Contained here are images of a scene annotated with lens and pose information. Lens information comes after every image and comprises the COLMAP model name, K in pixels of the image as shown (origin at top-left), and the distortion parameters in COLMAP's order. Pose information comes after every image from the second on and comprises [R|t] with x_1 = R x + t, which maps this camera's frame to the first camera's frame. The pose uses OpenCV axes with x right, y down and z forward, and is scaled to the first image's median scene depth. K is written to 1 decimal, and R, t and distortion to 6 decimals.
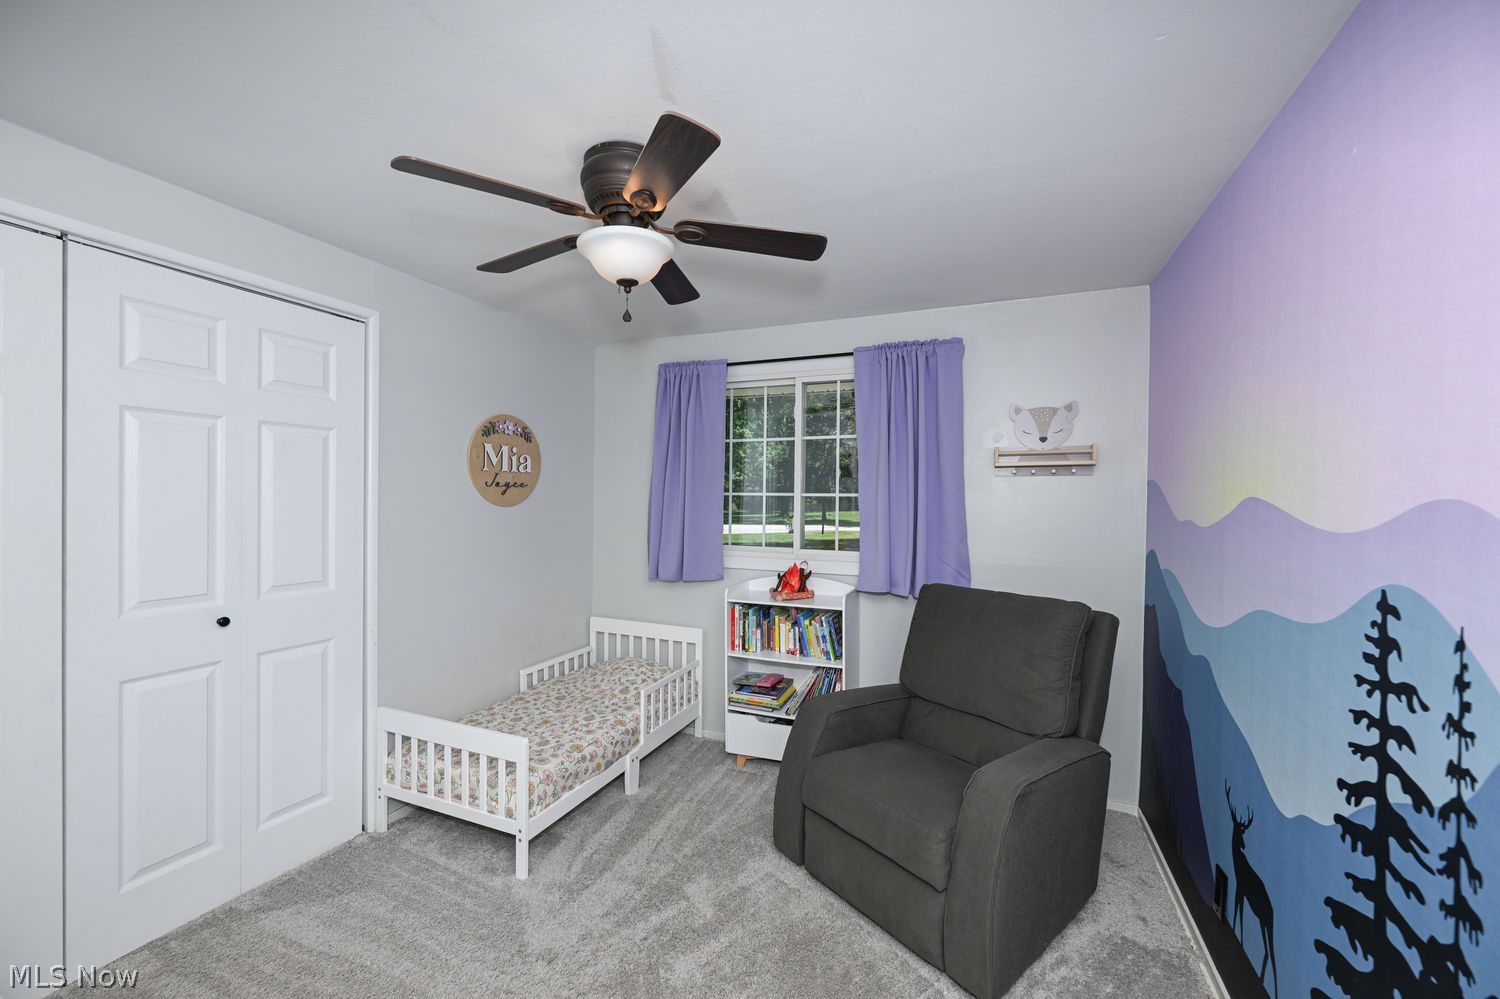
lens RADIAL K [[594.4, 0, 749.1], [0, 594.4, 501.4], [0, 0, 1]] dist [-0.001212, -0.000193]
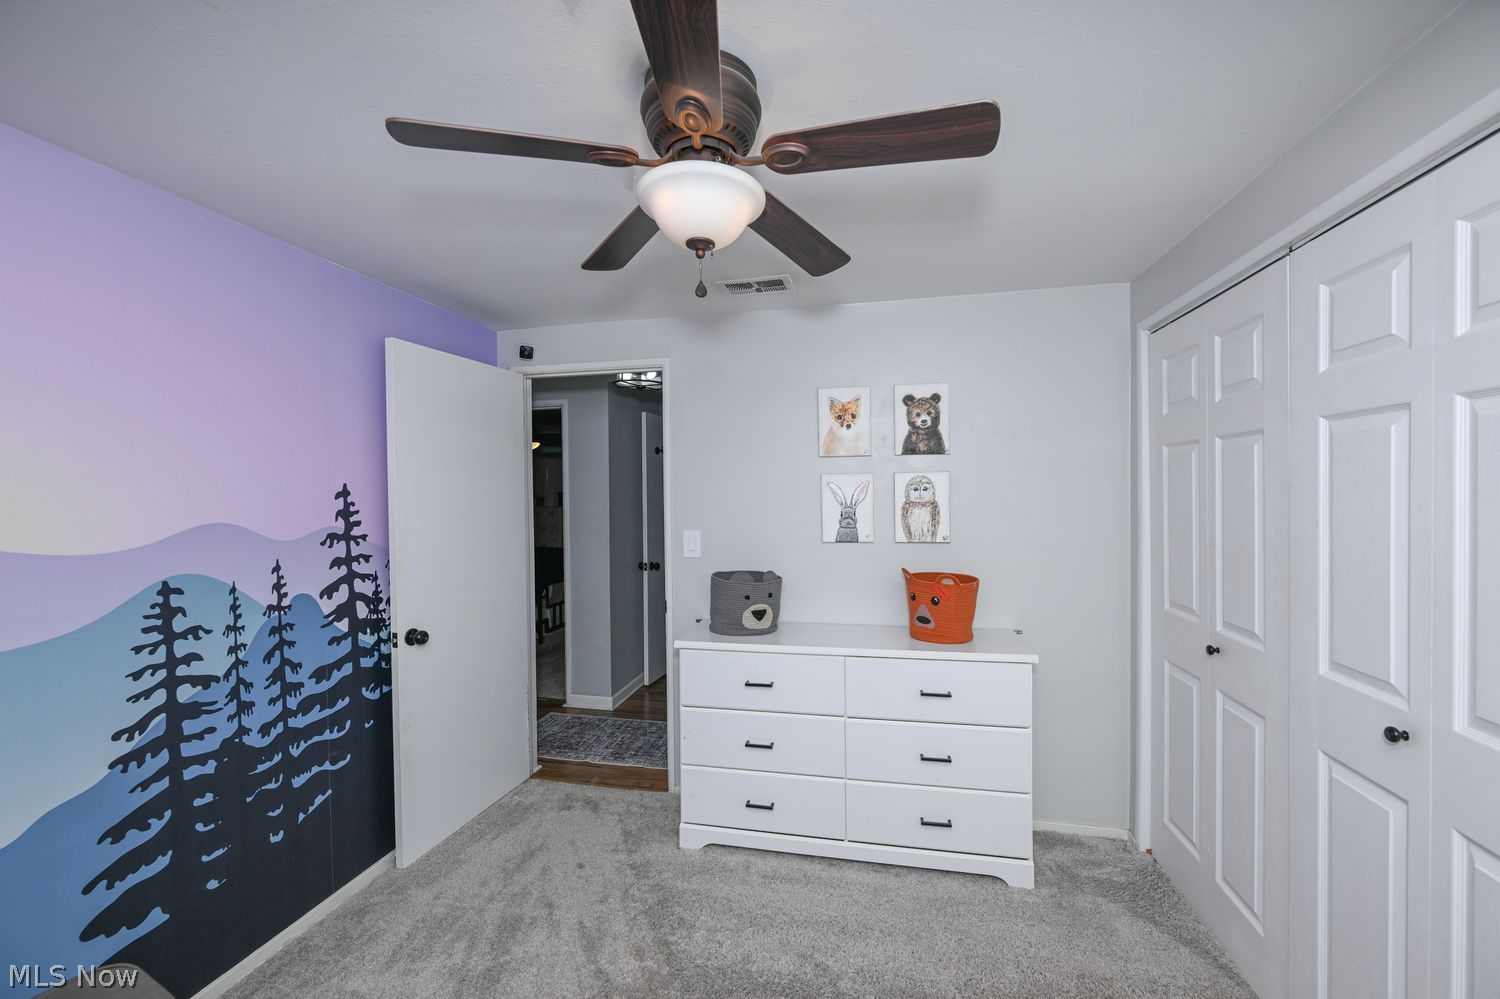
lens RADIAL K [[605.1, 0, 750.0], [0, 605.1, 499.5], [0, 0, 1]] dist [-0.000656, -0.000024]
pose [[-0.984071, 0.002996, -0.177750, -0.078298], [0.000190, 0.999875, 0.015801, -0.036607], [0.177775, 0.015515, -0.983949, 1.055811]]
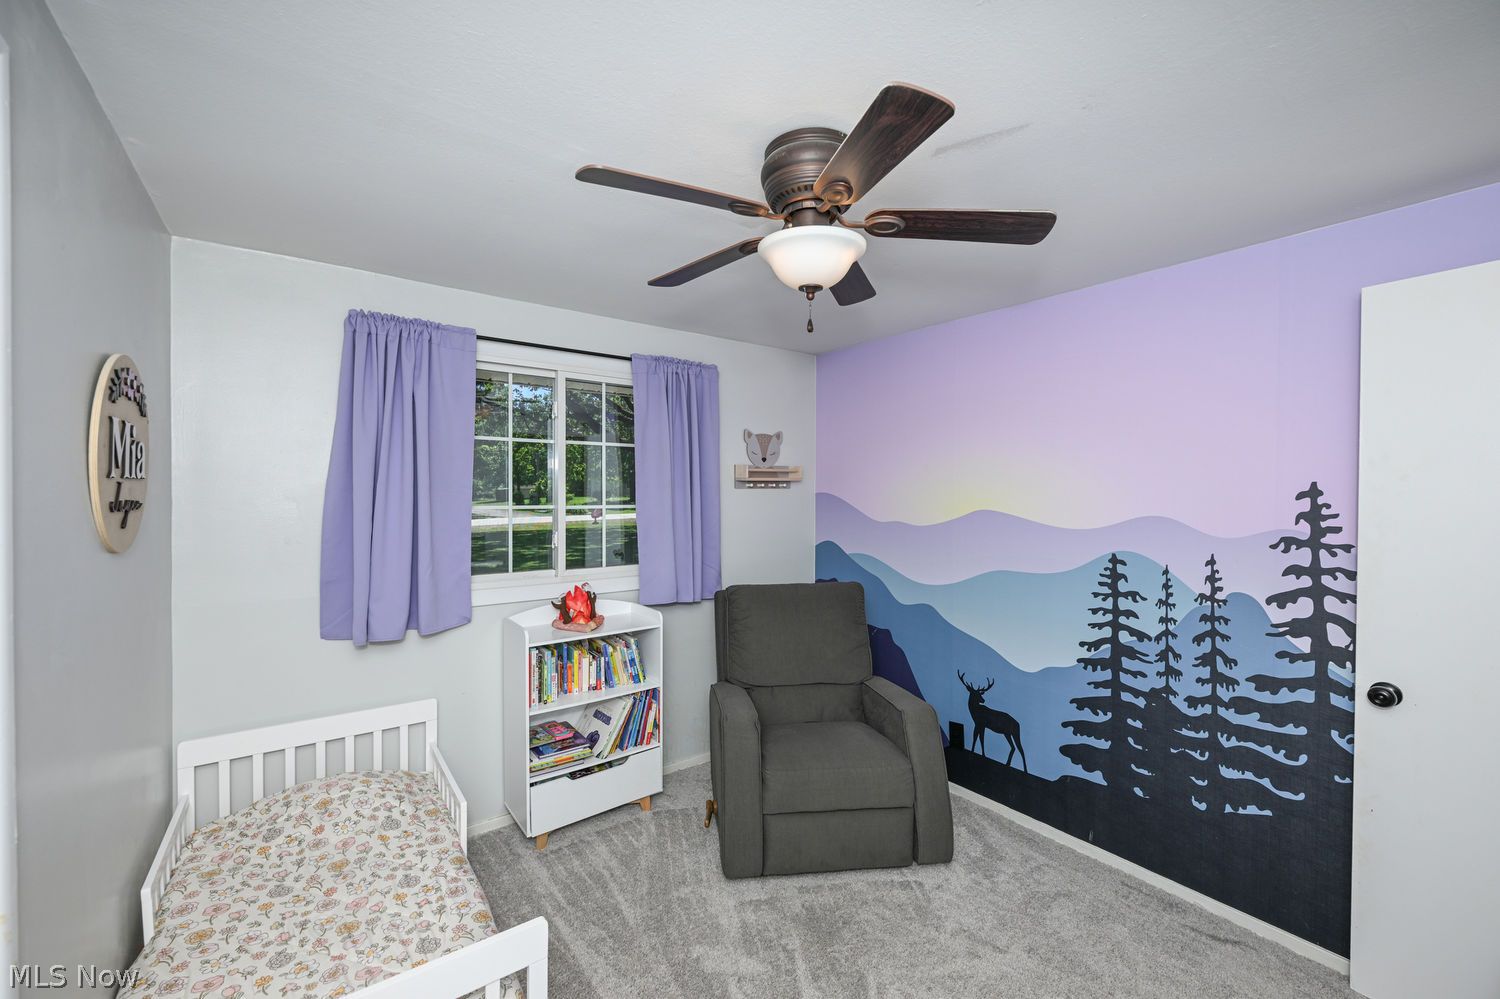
lens RADIAL K [[605.1, 0, 750.0], [0, 605.1, 499.5], [0, 0, 1]] dist [-0.000656, -0.000024]
pose [[0.510049, -0.018014, 0.859957, -0.617008], [0.007138, 0.999835, 0.016710, -0.041139], [-0.860116, -0.002385, 0.510094, 0.368714]]
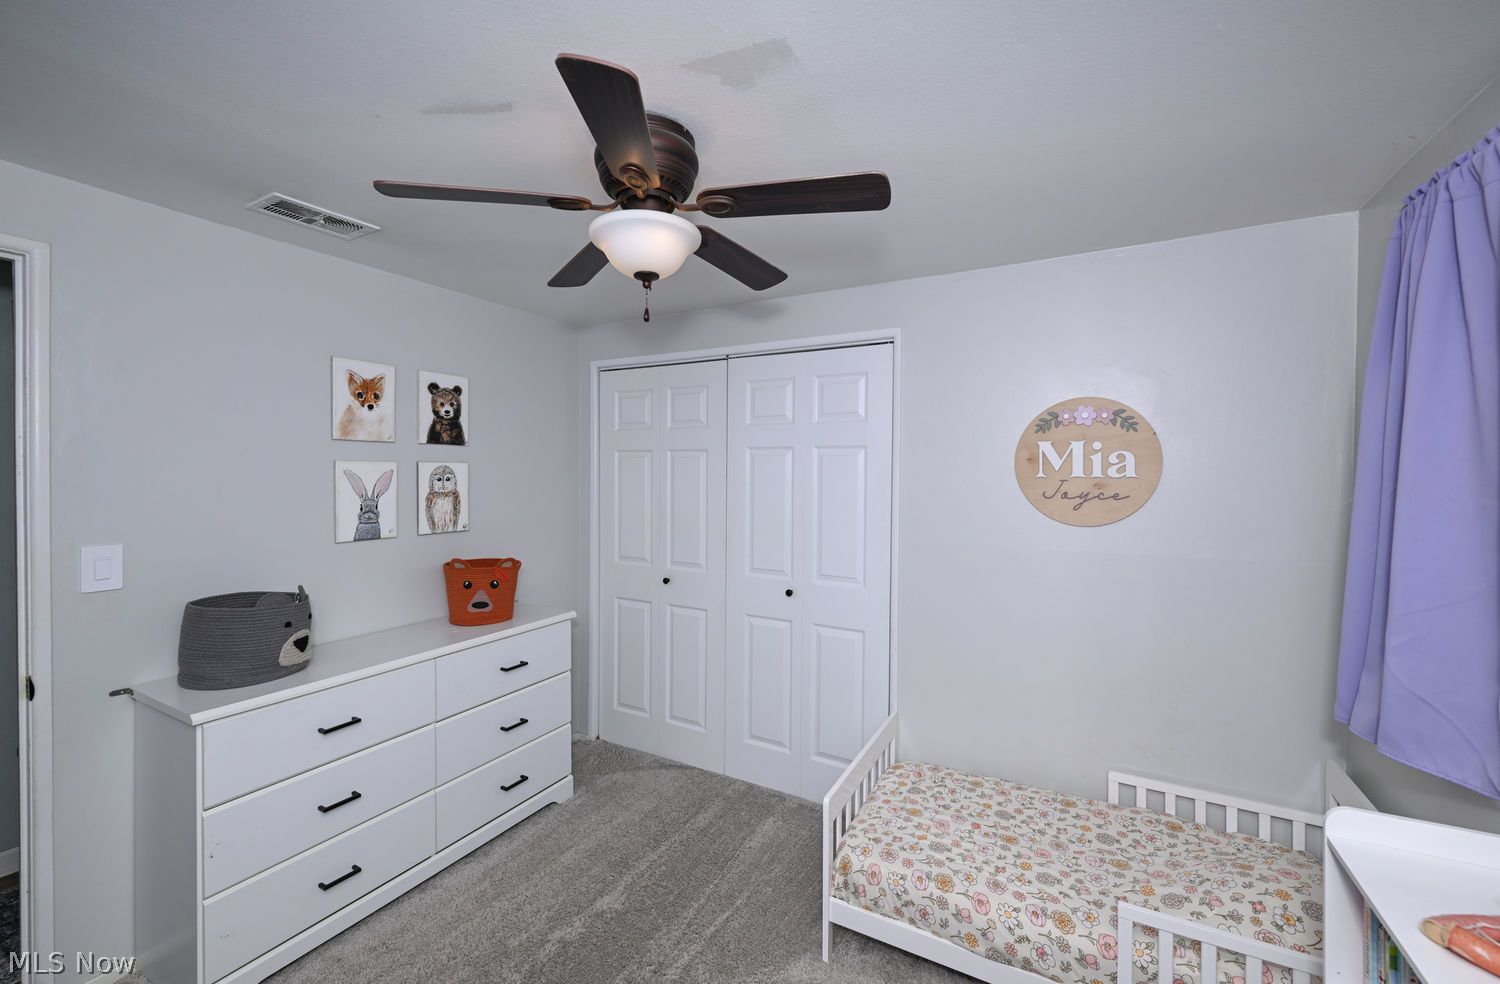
lens RADIAL K [[608.2, 0, 750.7], [0, 608.2, 479.0], [0, 0, 1]] dist [0.000090, -0.000024]
pose [[-0.107596, 0.000641, -0.994194, 0.389202], [-0.015075, 0.999884, 0.002276, -0.047668], [0.994080, 0.015233, -0.107574, 0.746716]]
